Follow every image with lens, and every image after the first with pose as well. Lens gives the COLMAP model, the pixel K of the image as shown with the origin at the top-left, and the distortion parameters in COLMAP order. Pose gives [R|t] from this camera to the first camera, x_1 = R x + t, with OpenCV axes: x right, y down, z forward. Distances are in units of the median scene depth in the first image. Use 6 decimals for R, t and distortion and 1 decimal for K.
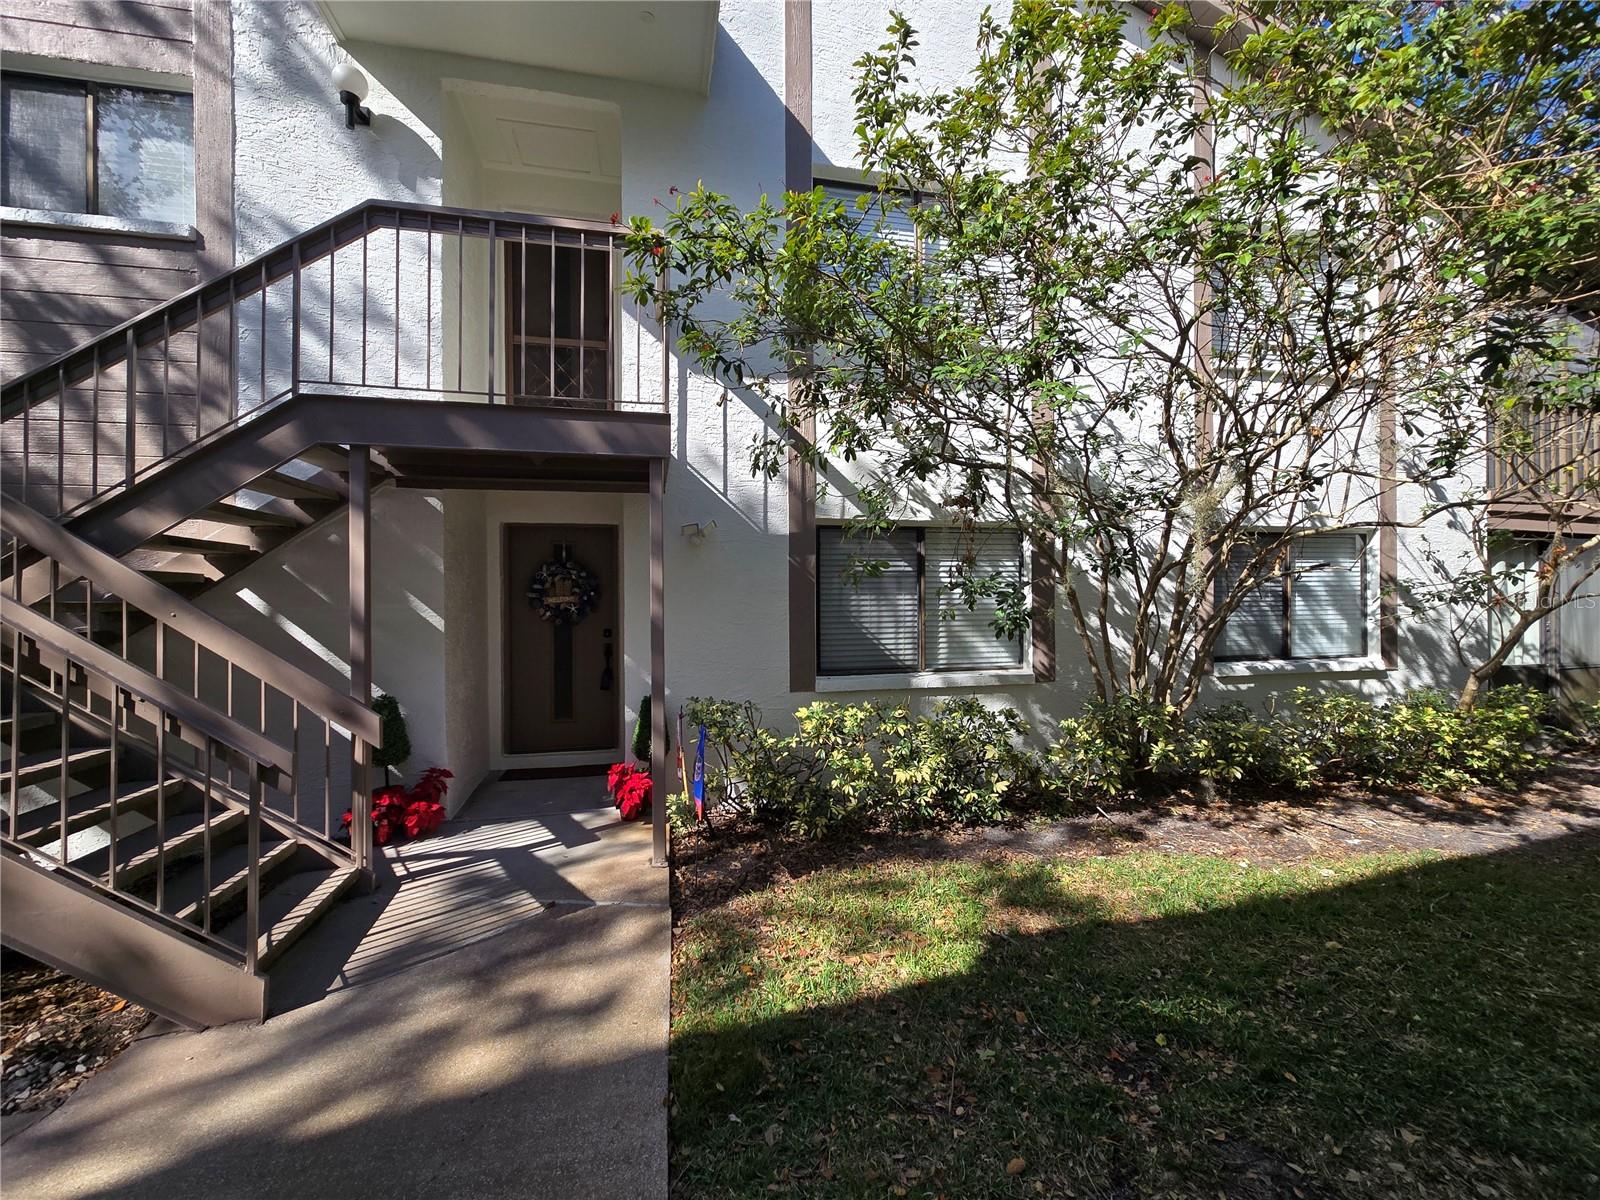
lens RADIAL K [[654.2, 0, 801.9], [0, 654.2, 594.8], [0, 0, 1]] dist [0.003372, -0.000143]
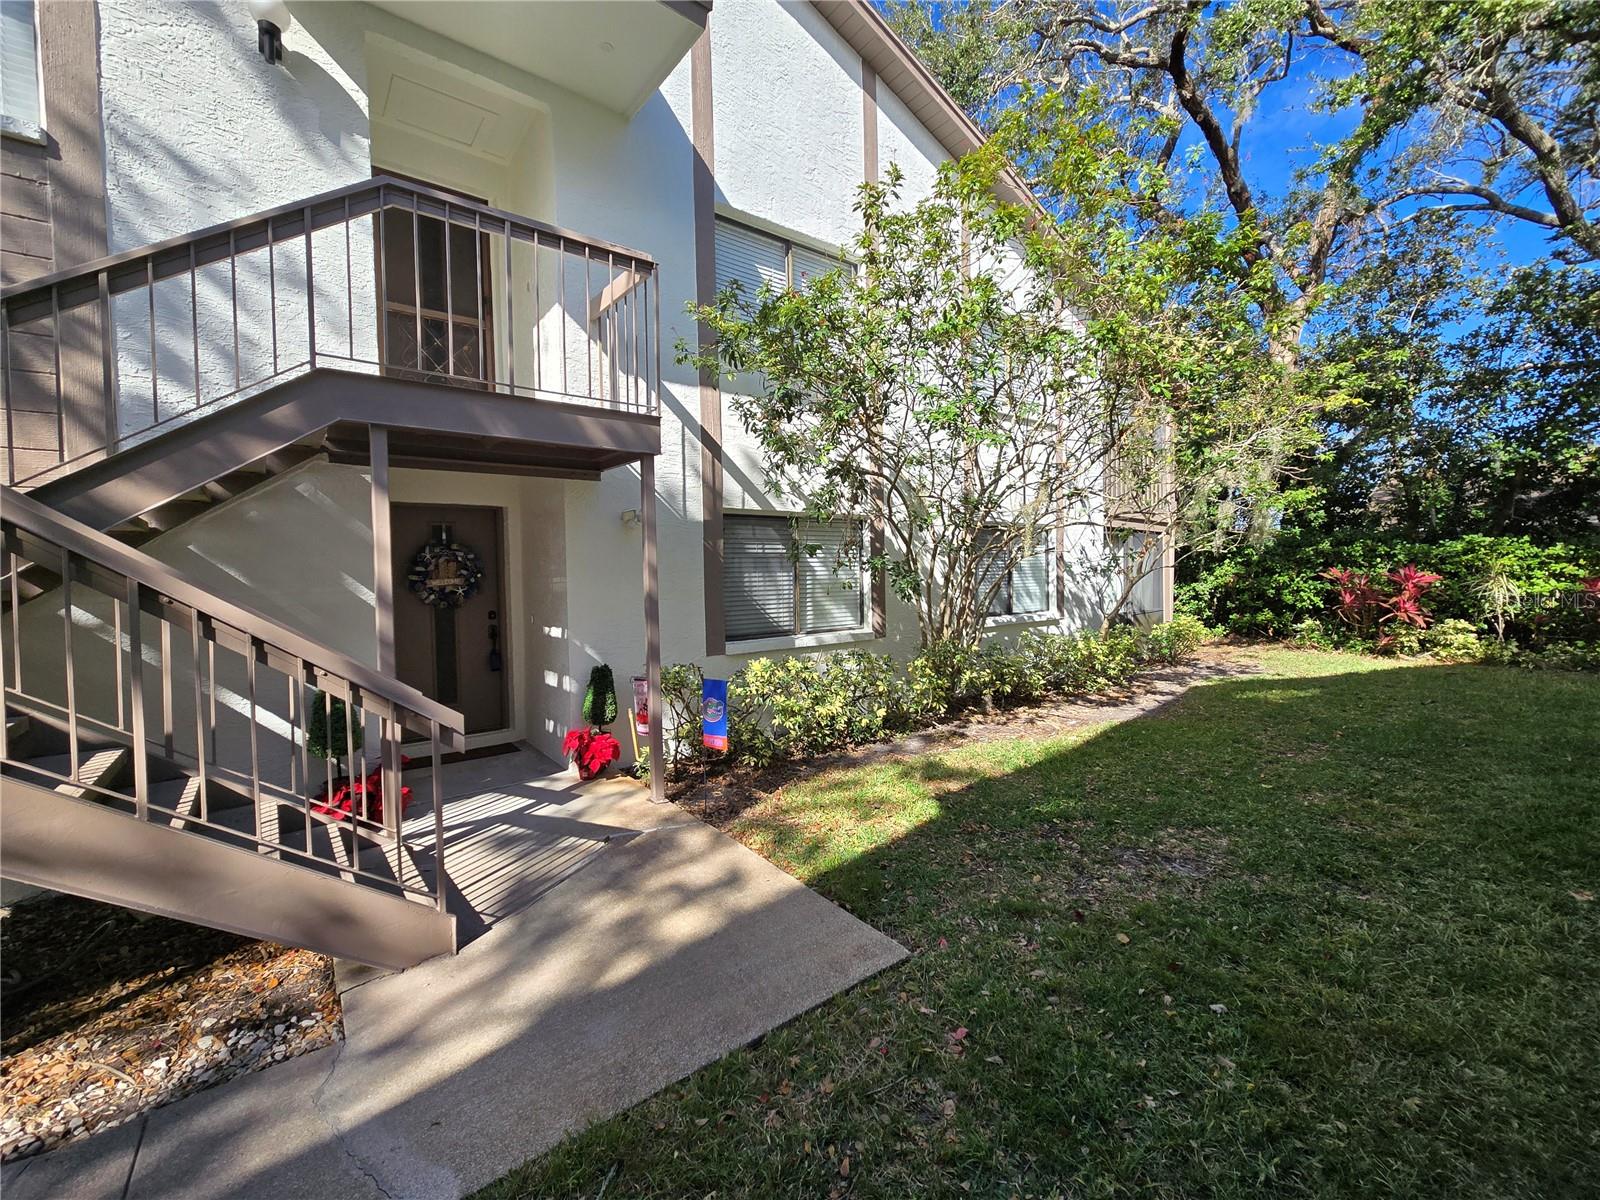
lens RADIAL K [[654.2, 0, 795.4], [0, 654.2, 594.1], [0, 0, 1]] dist [0.003372, -0.000143]
pose [[0.903422, -0.027008, 0.427901, -0.420895], [0.017250, 0.999496, 0.026667, 0.010652], [-0.428405, -0.016710, 0.903432, -0.136789]]
